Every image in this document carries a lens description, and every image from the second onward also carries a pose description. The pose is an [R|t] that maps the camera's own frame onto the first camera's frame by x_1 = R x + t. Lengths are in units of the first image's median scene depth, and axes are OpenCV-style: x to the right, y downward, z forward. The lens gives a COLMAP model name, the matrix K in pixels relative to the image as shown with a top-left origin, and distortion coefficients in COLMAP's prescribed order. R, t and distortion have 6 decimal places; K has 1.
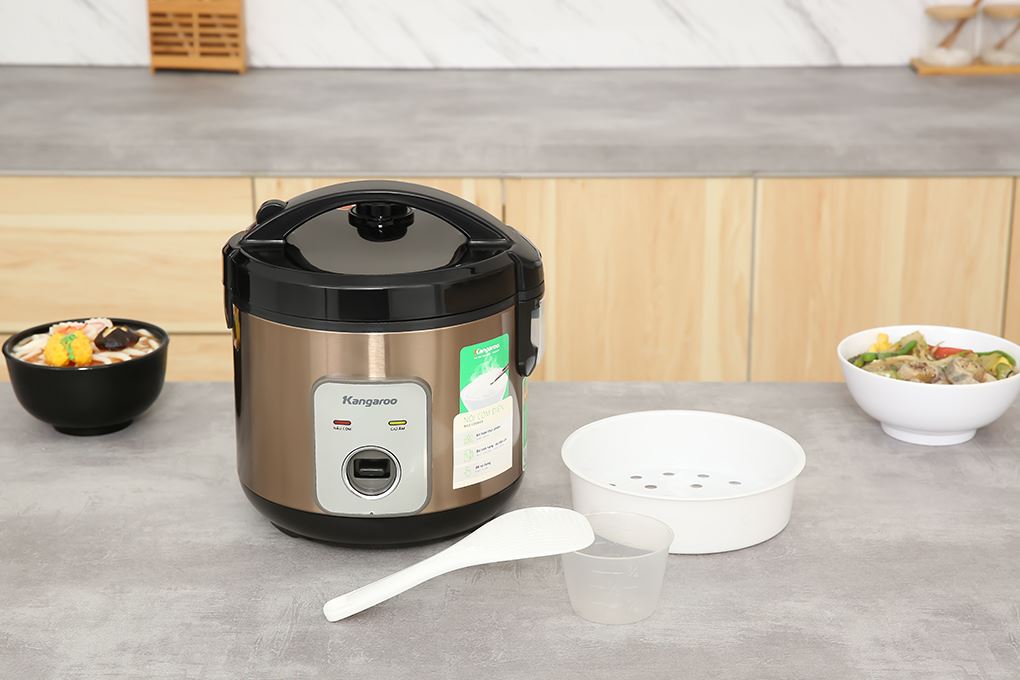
lens RADIAL K [[2056.1, 0, 510.0], [0, 2056.1, 340.0], [0, 0, 1]] dist [0.045037, 0.188031]
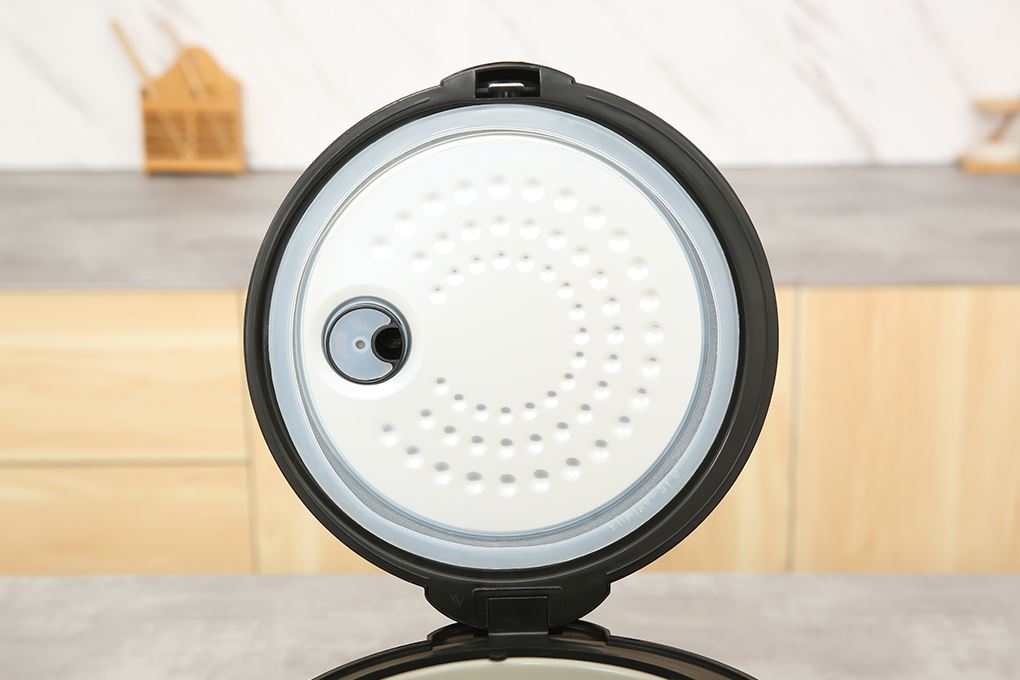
lens RADIAL K [[1905.8, 0, 510.0], [0, 1905.8, 340.0], [0, 0, 1]] dist [-0.045998, -0.148437]
pose [[0.999885, -0.007704, -0.013057, 0.003991], [0.007195, 0.999229, -0.038605, -0.022570], [0.013344, 0.038507, 0.999169, 0.154258]]
